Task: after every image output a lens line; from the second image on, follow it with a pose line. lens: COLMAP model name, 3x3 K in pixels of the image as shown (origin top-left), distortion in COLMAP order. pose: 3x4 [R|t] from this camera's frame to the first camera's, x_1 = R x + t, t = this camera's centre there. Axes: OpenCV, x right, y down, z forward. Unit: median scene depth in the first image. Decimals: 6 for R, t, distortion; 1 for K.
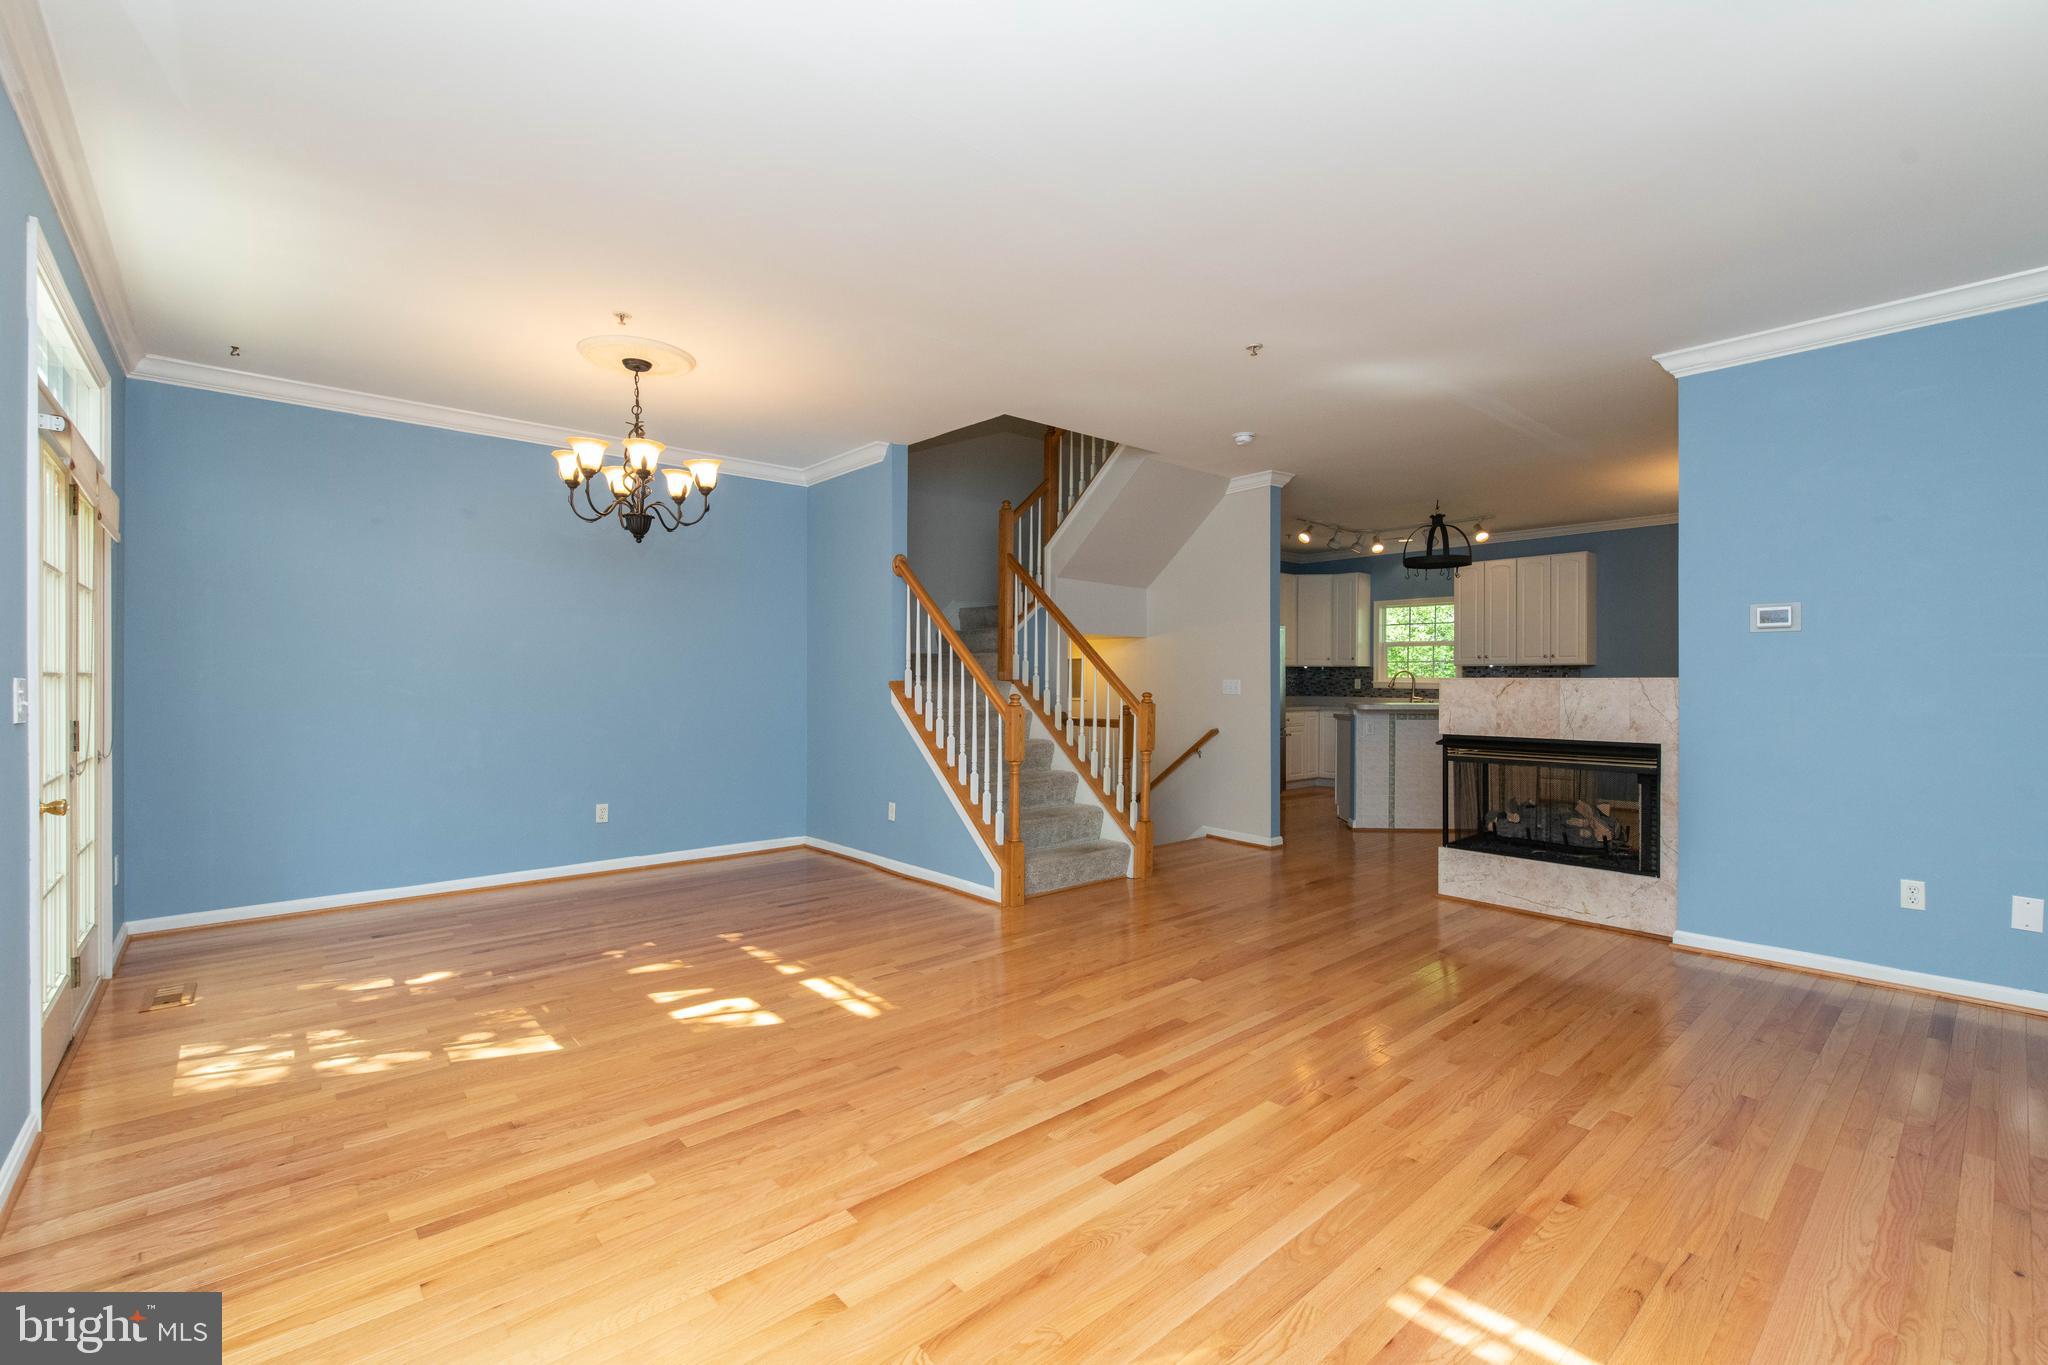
lens RADIAL K [[878.0, 0, 1027.8], [0, 878.0, 674.4], [0, 0, 1]] dist [-0.001748, -0.000702]
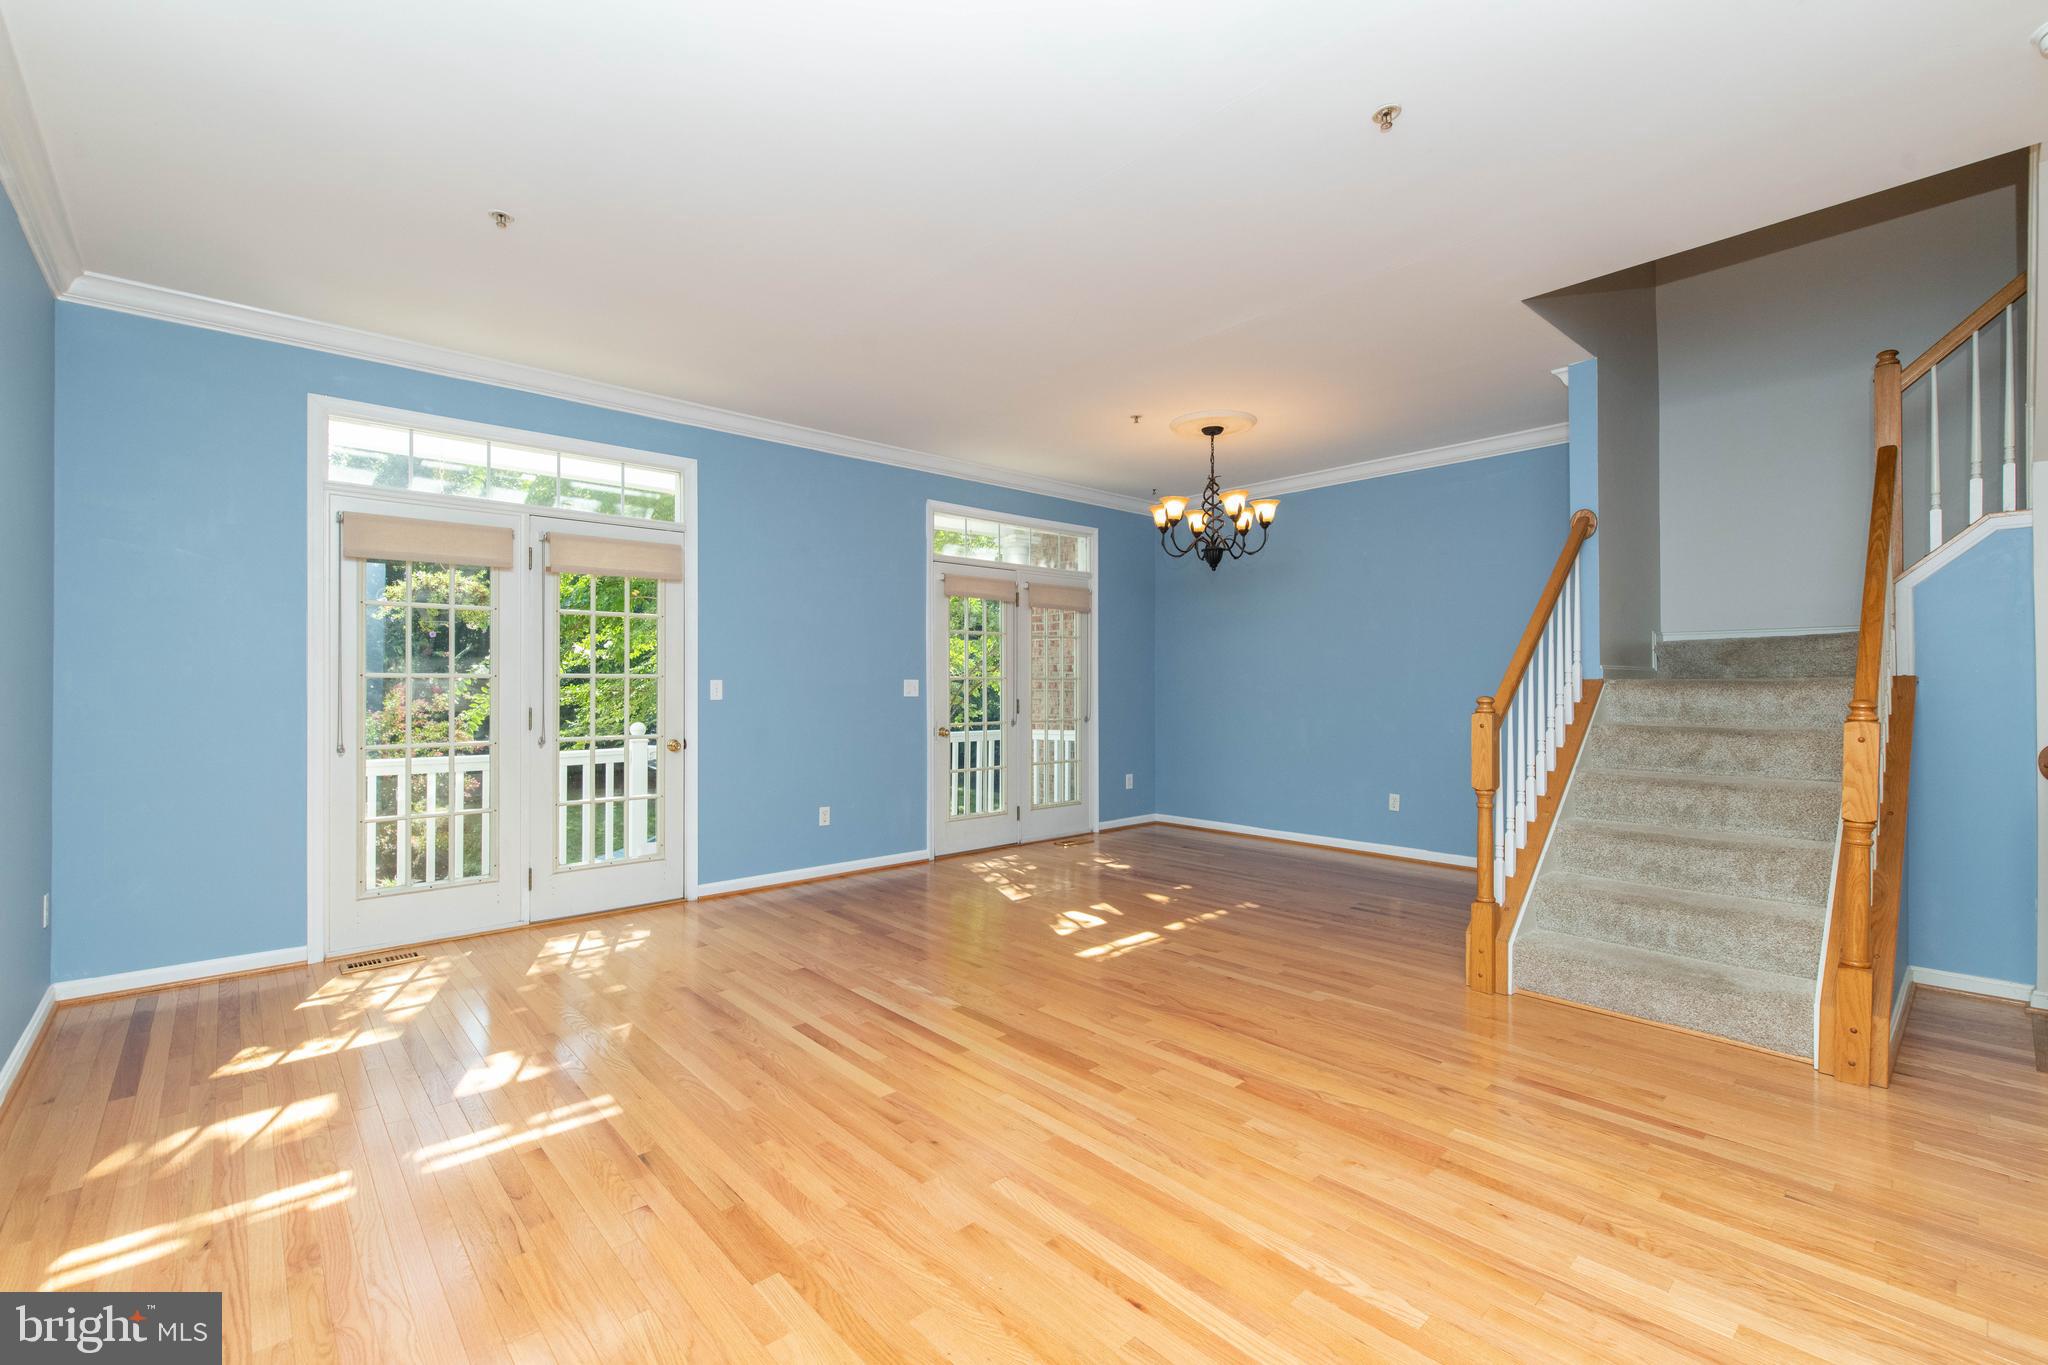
lens RADIAL K [[878.0, 0, 1027.8], [0, 878.0, 674.4], [0, 0, 1]] dist [-0.001748, -0.000702]
pose [[0.015070, -0.011875, -0.999816, 1.039698], [0.004734, 0.999919, -0.011805, 0.017346], [0.999875, -0.004555, 0.015125, 0.920063]]
